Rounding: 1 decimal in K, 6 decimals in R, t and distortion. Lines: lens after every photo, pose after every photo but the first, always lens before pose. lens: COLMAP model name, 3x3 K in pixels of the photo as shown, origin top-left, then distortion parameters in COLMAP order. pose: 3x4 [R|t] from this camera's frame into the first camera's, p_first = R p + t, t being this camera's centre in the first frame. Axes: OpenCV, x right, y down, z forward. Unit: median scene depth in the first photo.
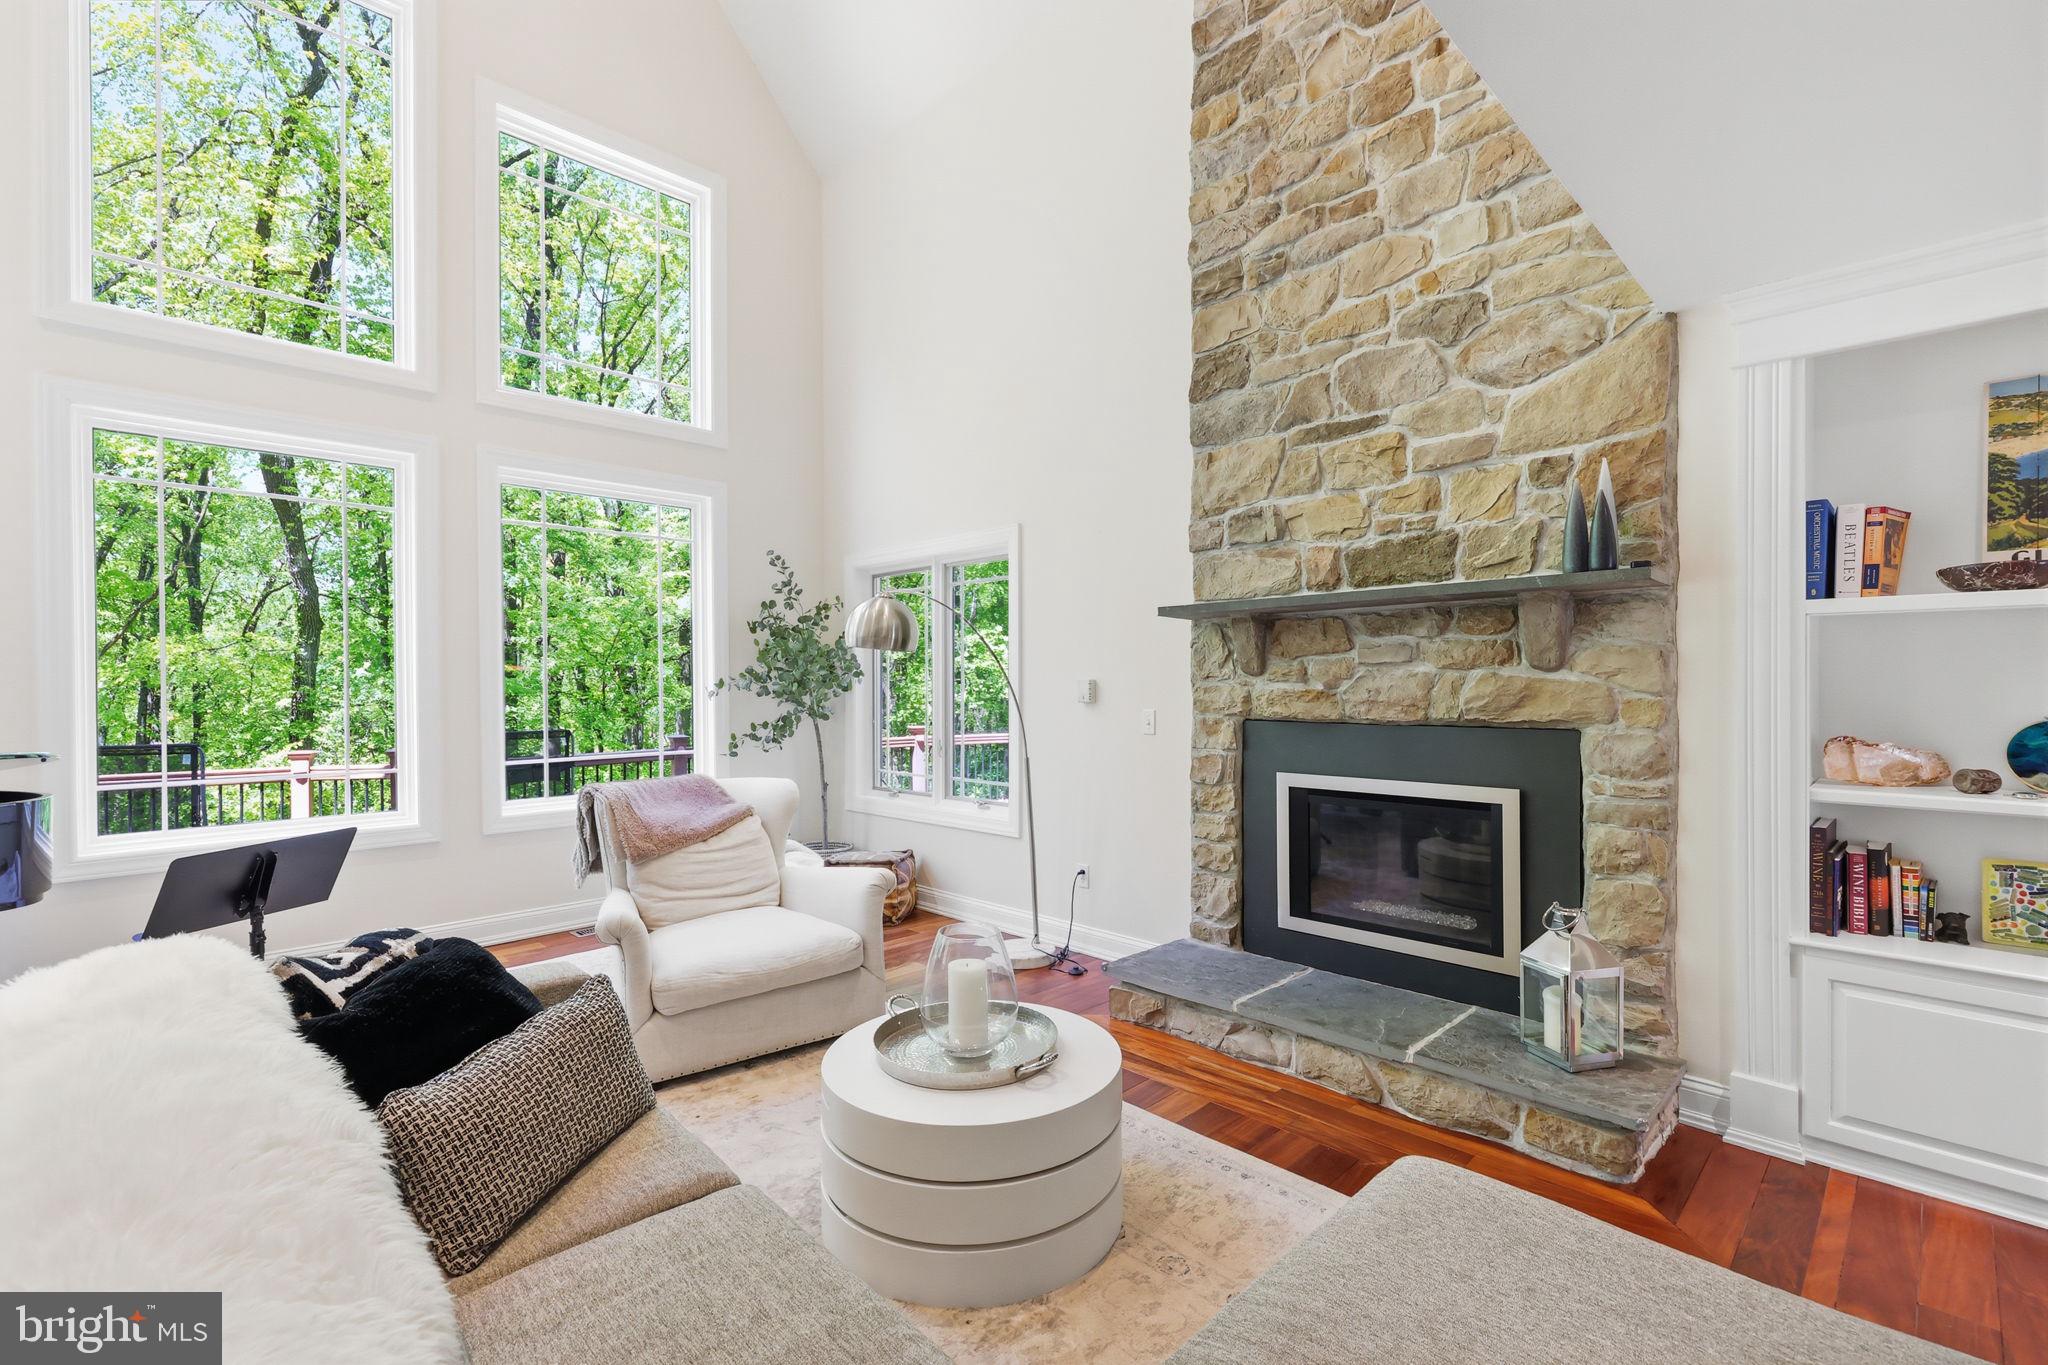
lens RADIAL K [[917.9, 0, 1024.0], [0, 917.9, 682.5], [0, 0, 1]] dist [0.003659, -0.000024]
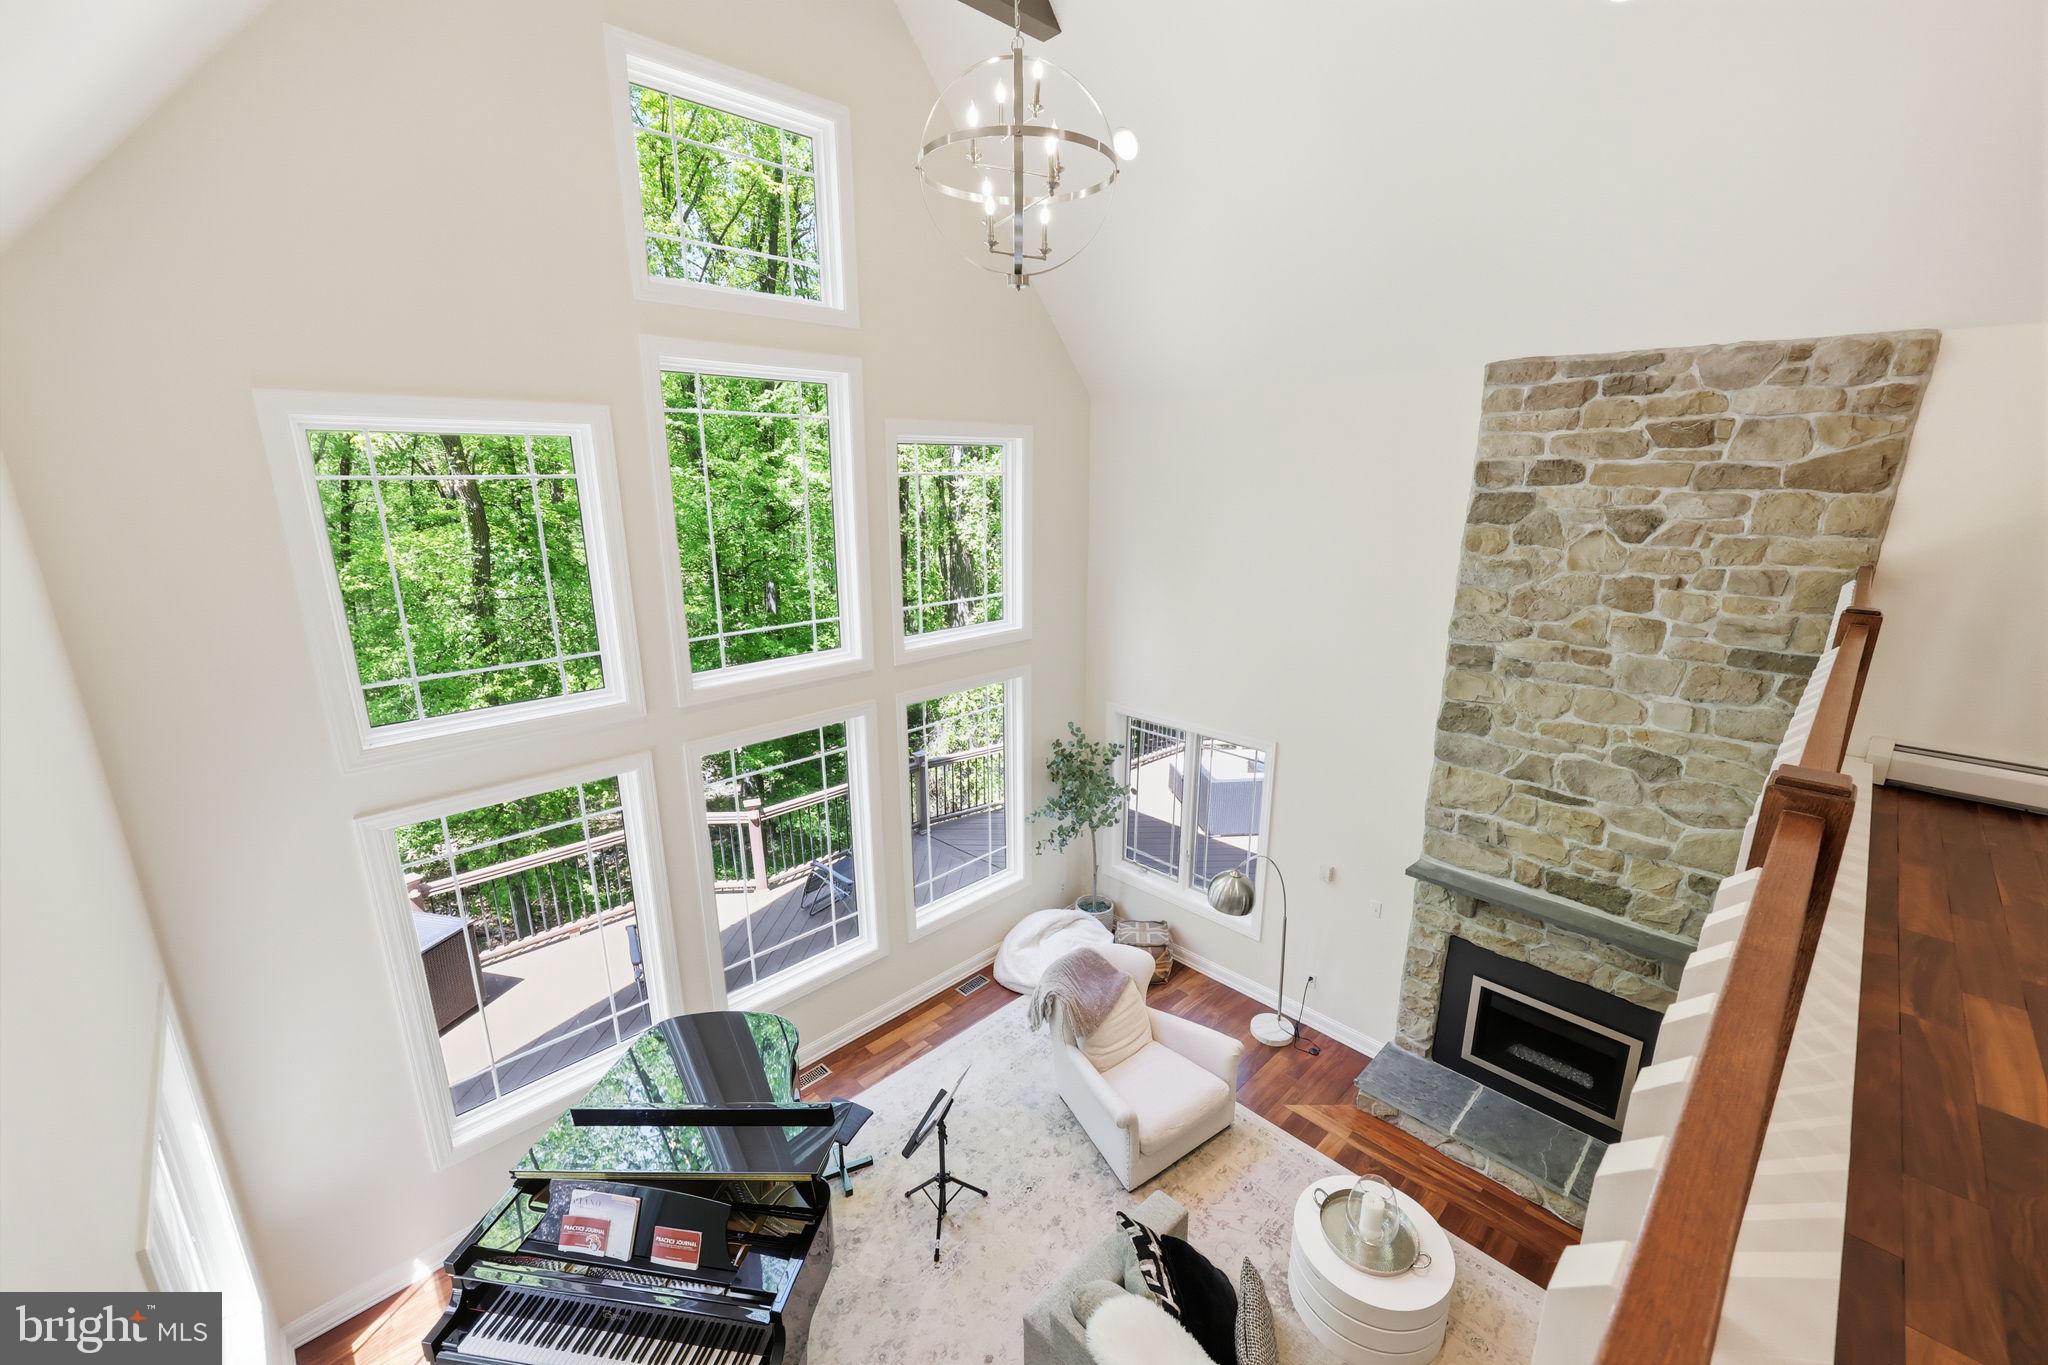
lens RADIAL K [[827.8, 0, 1024.0], [0, 827.8, 682.5], [0, 0, 1]] dist [0.000434, 0.000115]
pose [[0.999991, 0.003487, 0.002383, -0.552917], [-0.003980, 0.966937, 0.254986, -0.818732], [-0.001415, -0.254993, 0.966942, -0.286037]]
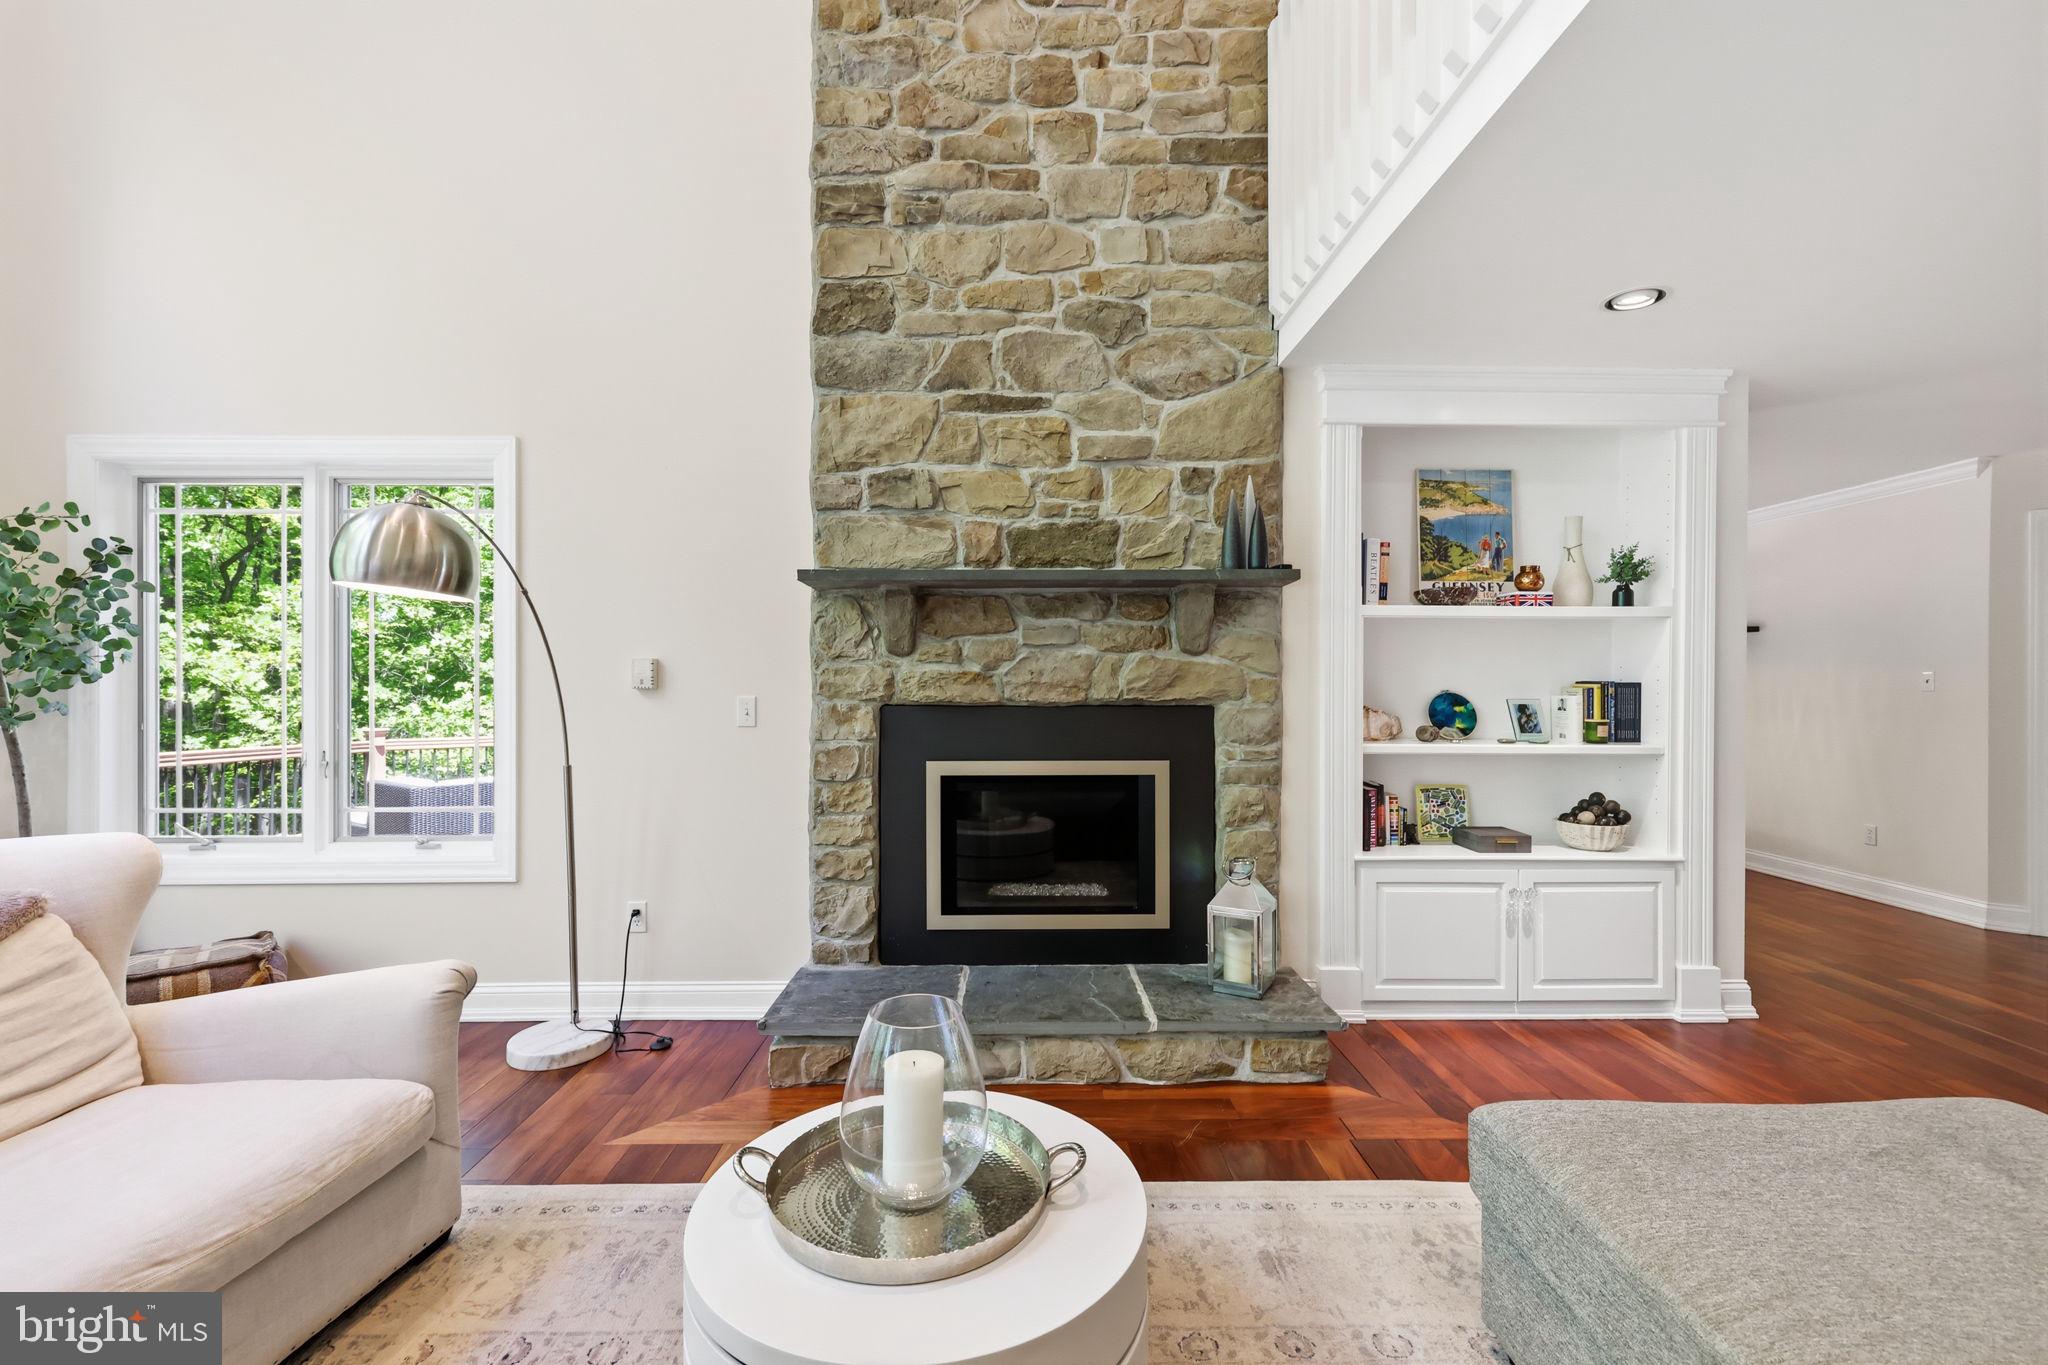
lens RADIAL K [[878.9, 0, 1026.5], [0, 878.9, 687.8], [0, 0, 1]] dist [0.003663, 0.000110]
pose [[0.687274, 0.004262, 0.726385, -0.316338], [-0.004306, 0.999989, -0.001794, 0.027018], [-0.726385, -0.001895, 0.687285, 0.347057]]
